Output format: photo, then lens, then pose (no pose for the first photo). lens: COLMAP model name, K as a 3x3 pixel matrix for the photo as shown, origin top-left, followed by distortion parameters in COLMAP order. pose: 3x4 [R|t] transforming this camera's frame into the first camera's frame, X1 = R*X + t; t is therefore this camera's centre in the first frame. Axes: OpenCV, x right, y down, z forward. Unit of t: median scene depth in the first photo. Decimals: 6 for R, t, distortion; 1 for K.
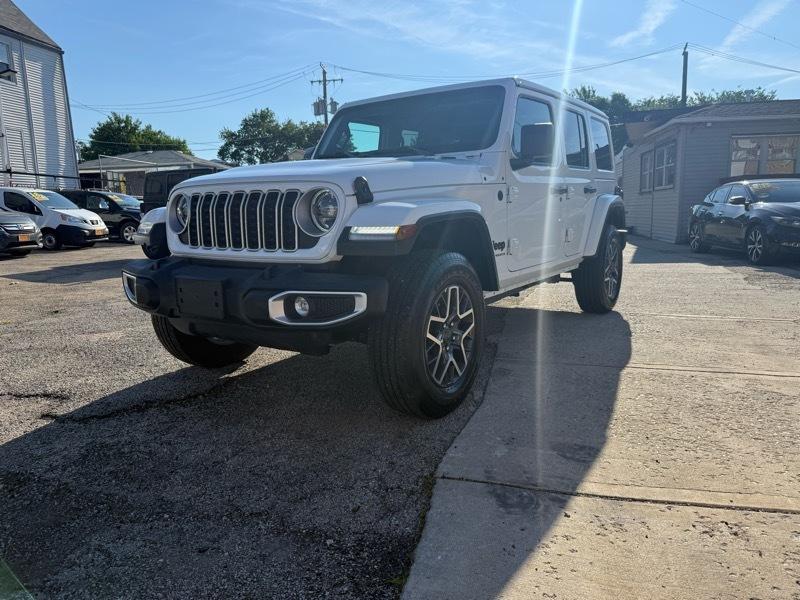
lens RADIAL K [[569.6, 0, 388.1], [0, 569.6, 300.3], [0, 0, 1]] dist [0.049503, -0.073016]
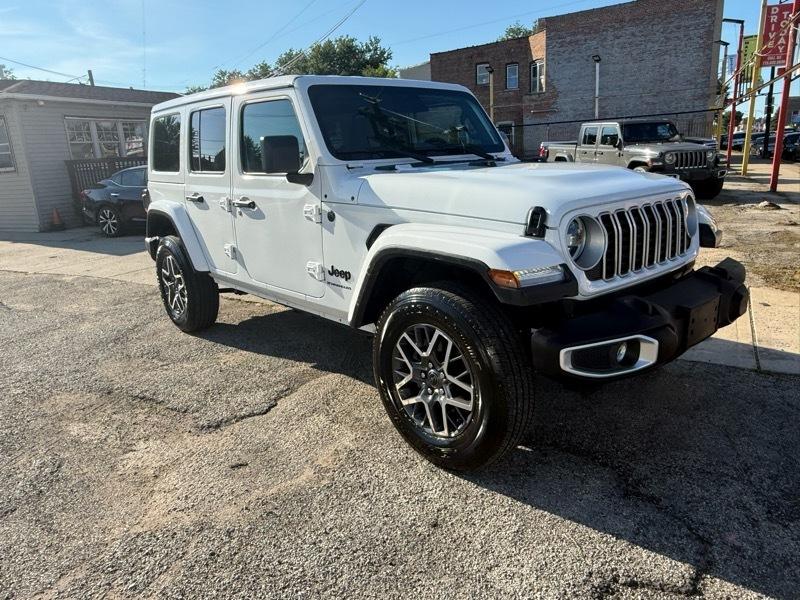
lens RADIAL K [[563.4, 0, 398.3], [0, 563.4, 299.7], [0, 0, 1]] dist [-0.000246, -0.000106]
pose [[0.242439, -0.234575, 0.941381, -1.257199], [0.193326, 0.962550, 0.190062, -0.296157], [-0.950709, 0.135915, 0.278709, 1.169355]]
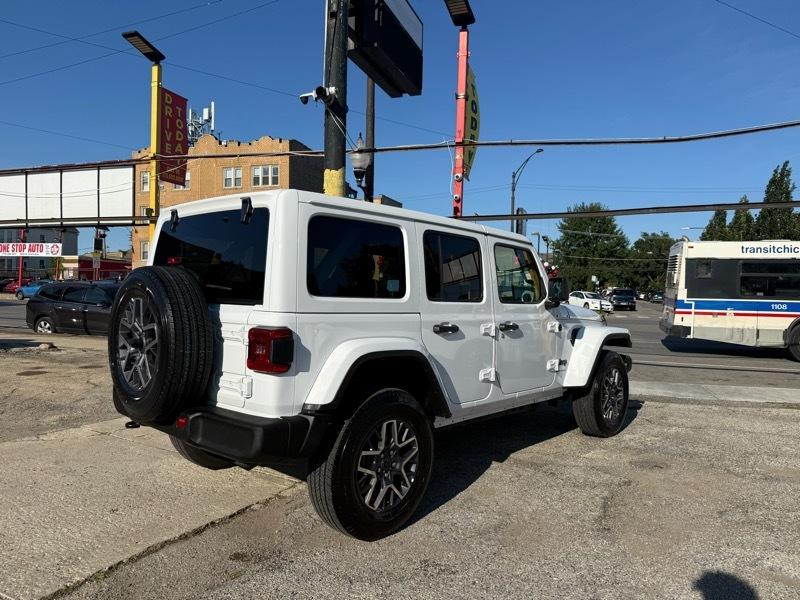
lens RADIAL K [[561.9, 0, 398.8], [0, 561.9, 312.5], [0, 0, 1]] dist [-0.002456, 0.001458]
pose [[-0.989252, -0.003481, 0.146179, 0.005626], [0.024736, 0.981324, 0.190765, -0.663414], [-0.144113, 0.192330, -0.970691, 3.333655]]
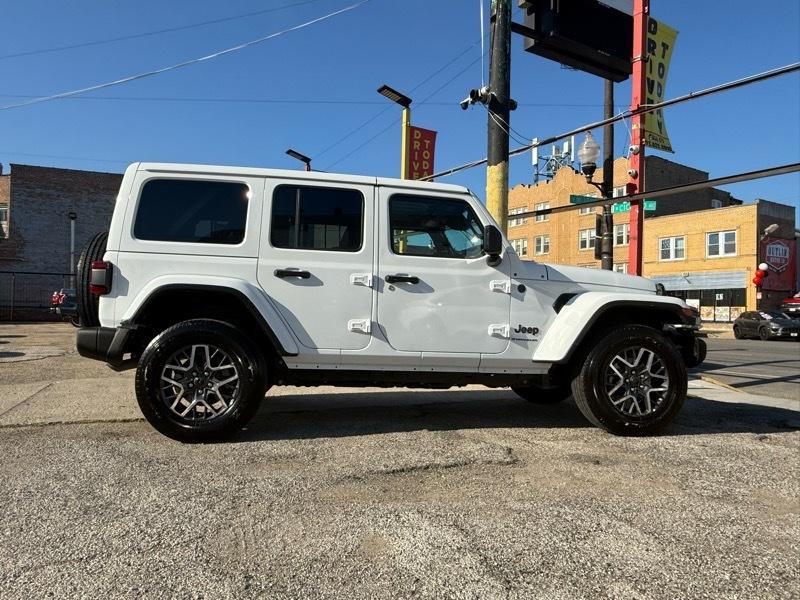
lens RADIAL K [[558.0, 0, 400.0], [0, 558.0, 300.0], [0, 0, 1]] dist [0.002873, 0.000004]
pose [[-0.675597, 0.026775, 0.736784, -1.105257], [0.109613, 0.991882, 0.064464, -0.370500], [-0.729077, 0.124313, -0.673048, 2.803466]]
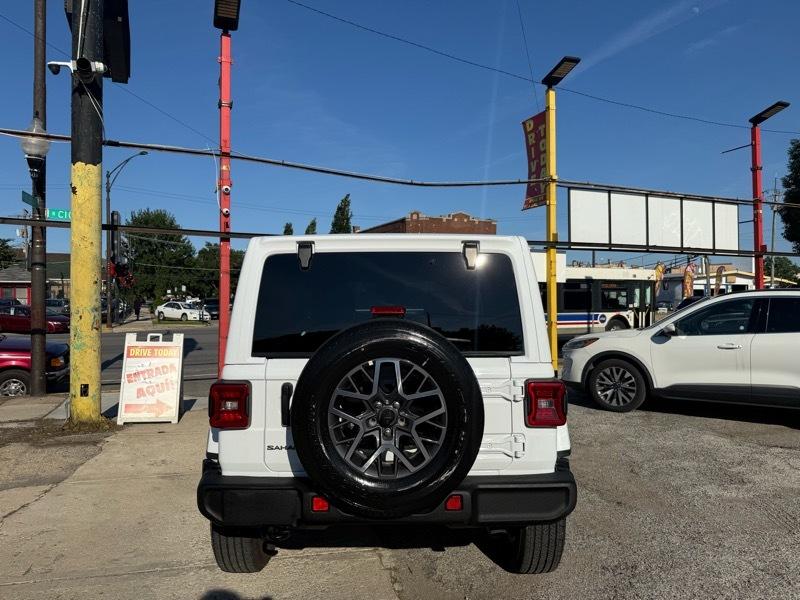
lens RADIAL K [[560.0, 0, 400.0], [0, 560.0, 300.0], [0, 0, 1]] dist [0.080843, -0.157005]
pose [[-0.816707, 0.020858, -0.576675, 1.139209], [-0.071503, 0.987987, 0.136999, -0.704758], [0.572605, 0.153122, -0.805405, 3.034613]]
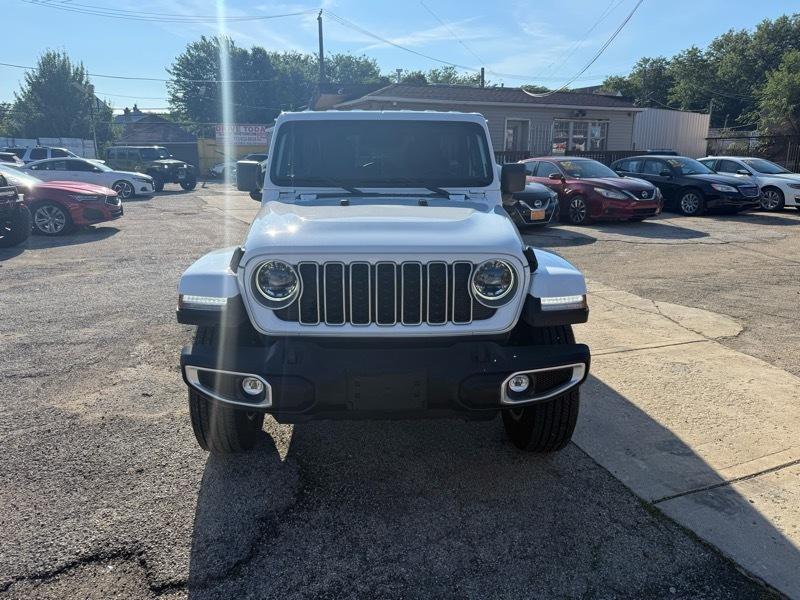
lens RADIAL K [[580.5, 0, 400.2], [0, 580.5, 279.6], [0, 0, 1]] dist [-0.000195, -0.003500]
pose [[0.801158, -0.107133, 0.588785, -0.797148], [0.074931, 0.994061, 0.078916, -0.236868], [-0.593743, -0.019105, 0.804428, 0.256812]]
